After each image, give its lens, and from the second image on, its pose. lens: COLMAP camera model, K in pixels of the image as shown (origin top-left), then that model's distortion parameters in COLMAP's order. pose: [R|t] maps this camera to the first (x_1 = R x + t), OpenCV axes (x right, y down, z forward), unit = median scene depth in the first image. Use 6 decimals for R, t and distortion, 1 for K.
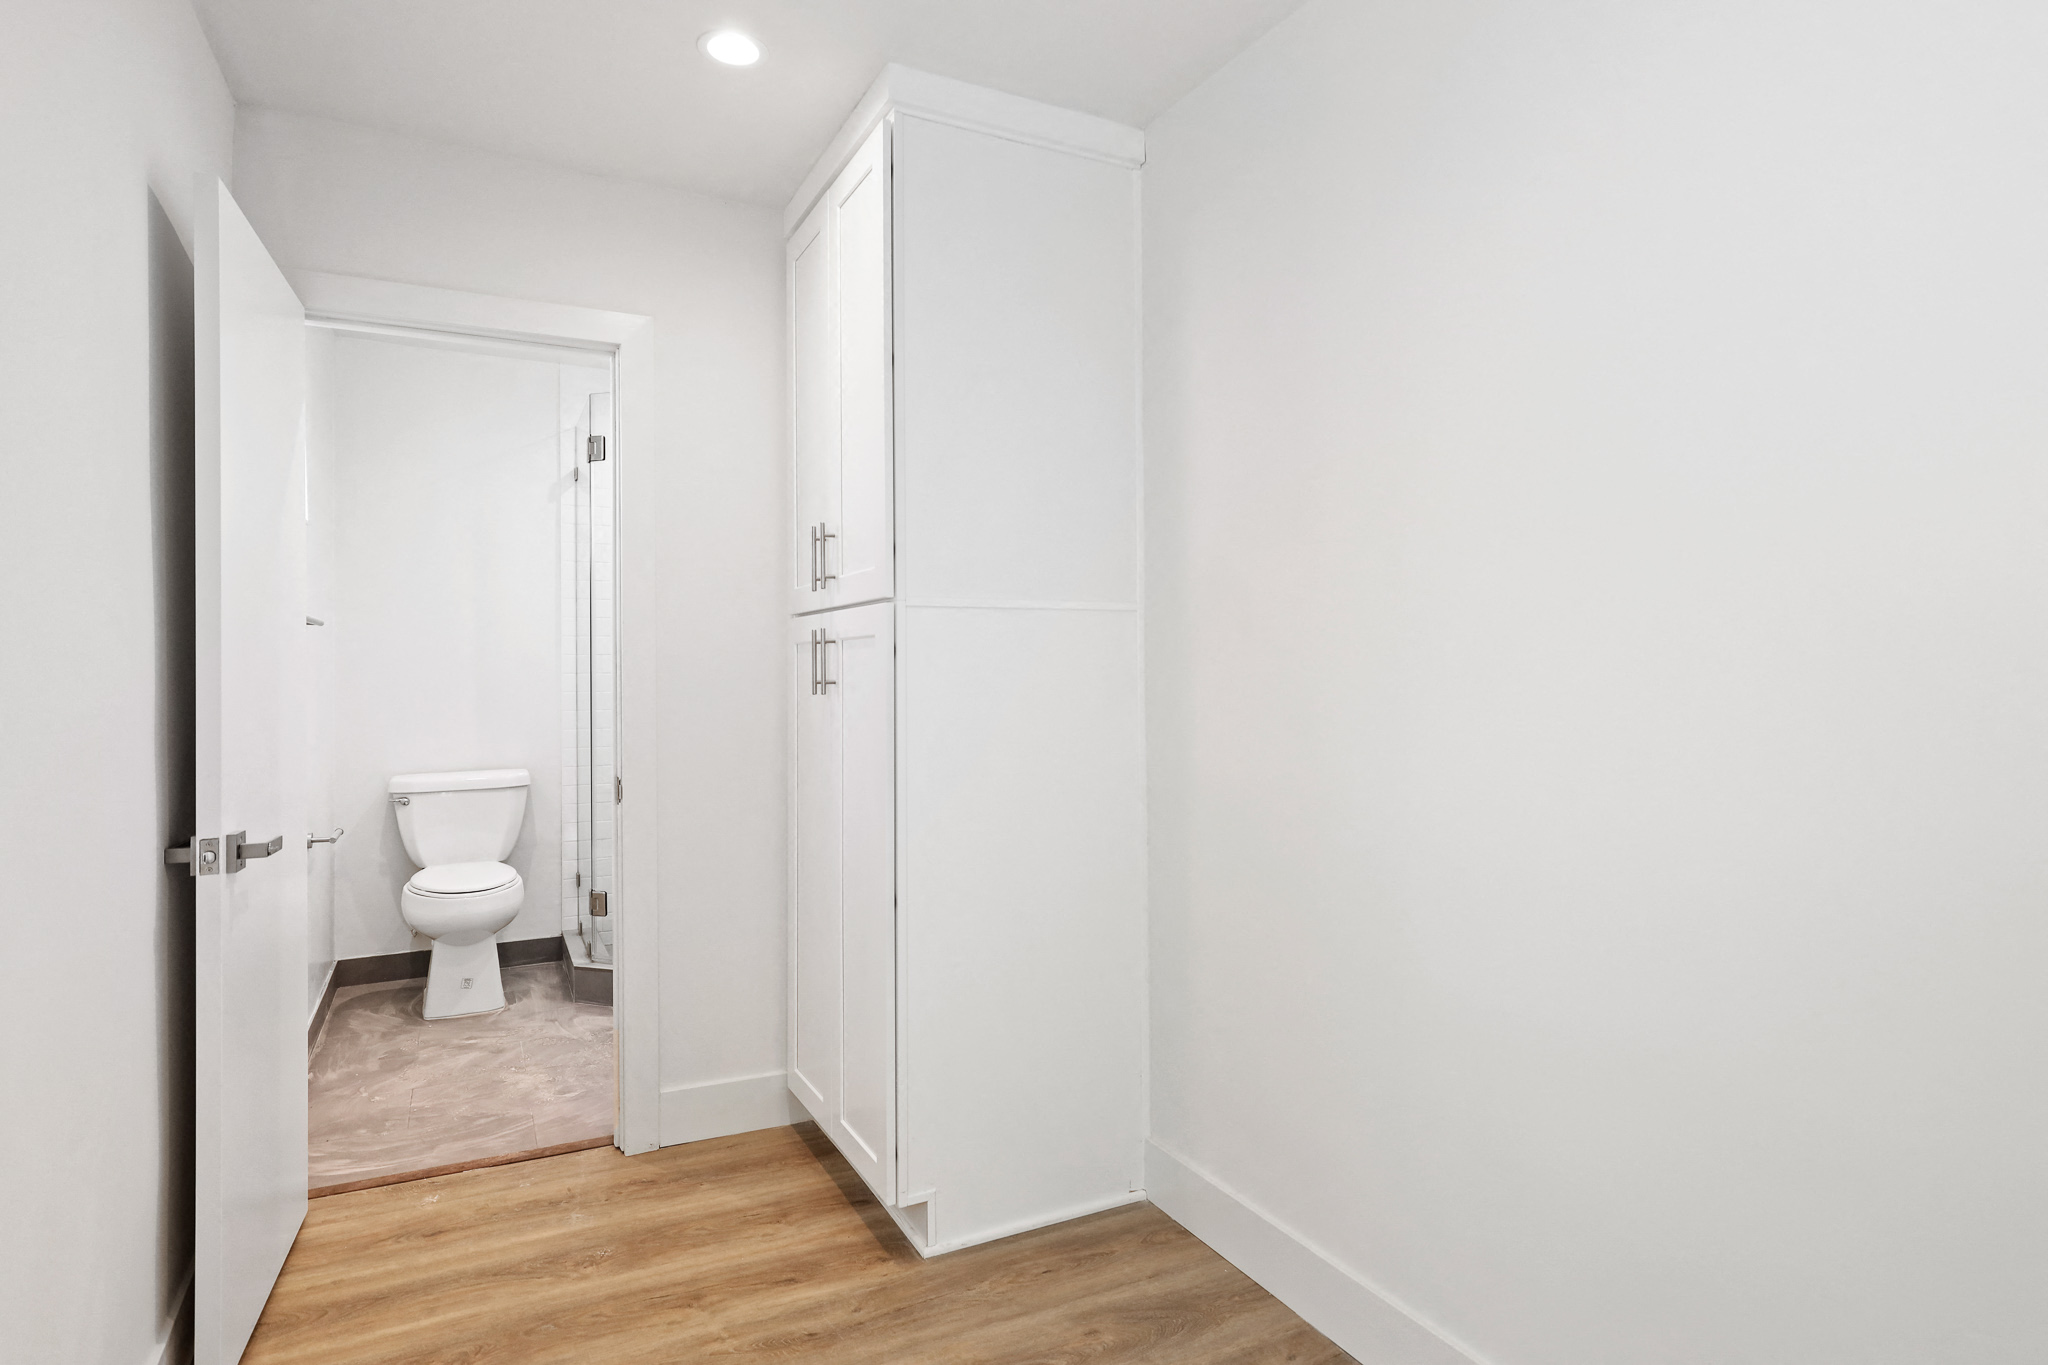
lens RADIAL K [[1084.9, 0, 1021.5], [0, 1084.9, 681.5], [0, 0, 1]] dist [-0.000782, 0.000800]
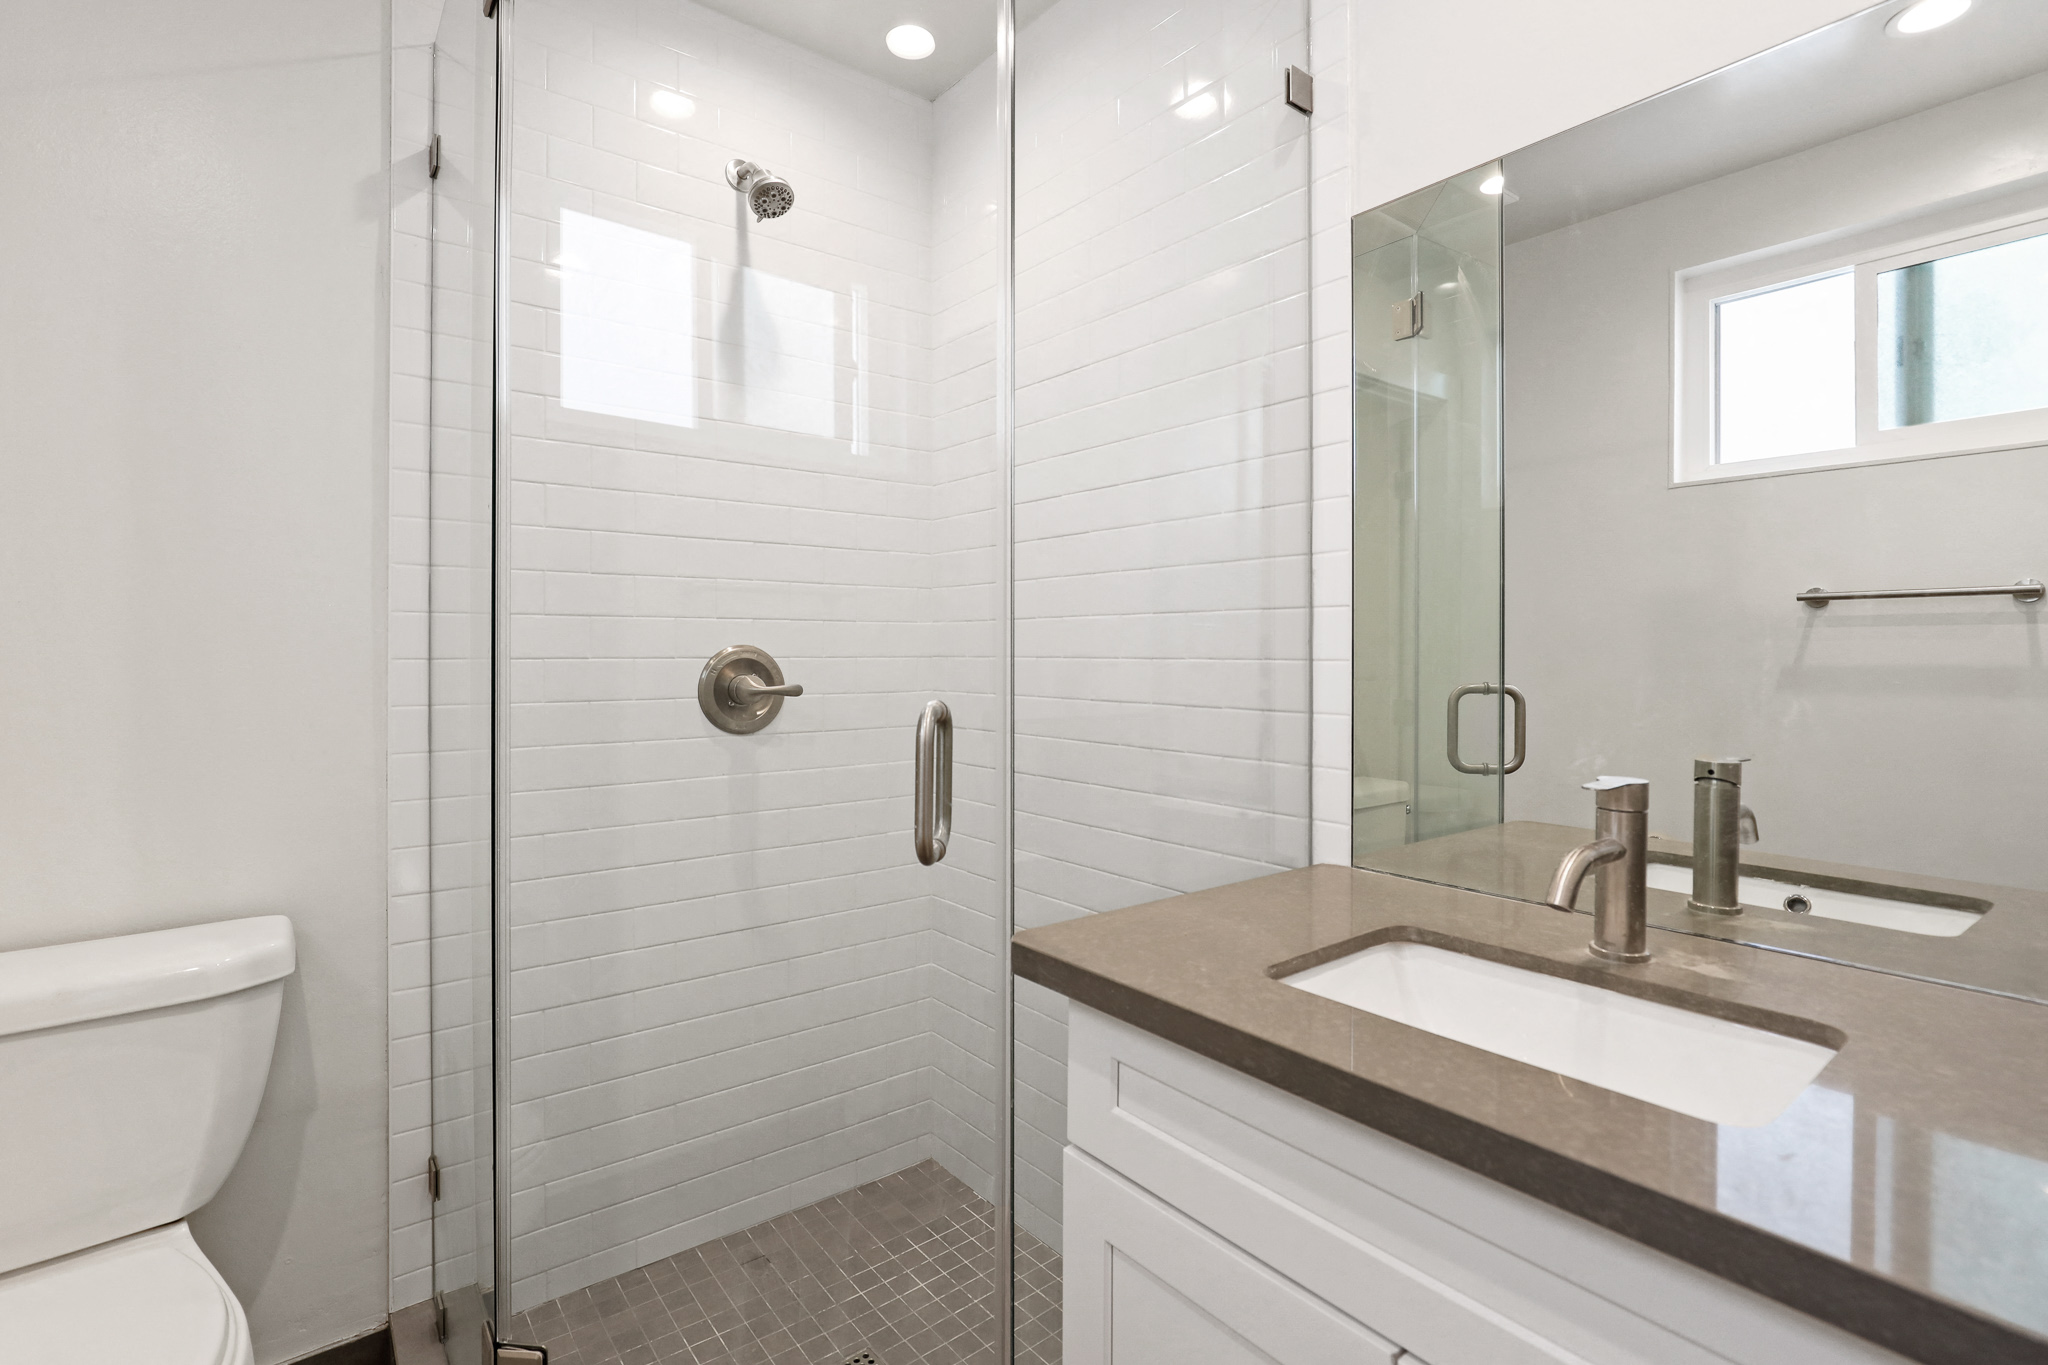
lens RADIAL K [[968.2, 0, 1027.2], [0, 968.2, 673.2], [0, 0, 1]] dist [-0.004101, 0.000146]
pose [[0.980381, 0.006703, 0.196997, -0.267542], [-0.006908, 0.999976, 0.000351, -0.005115], [-0.196989, -0.001704, 0.980404, 0.613697]]
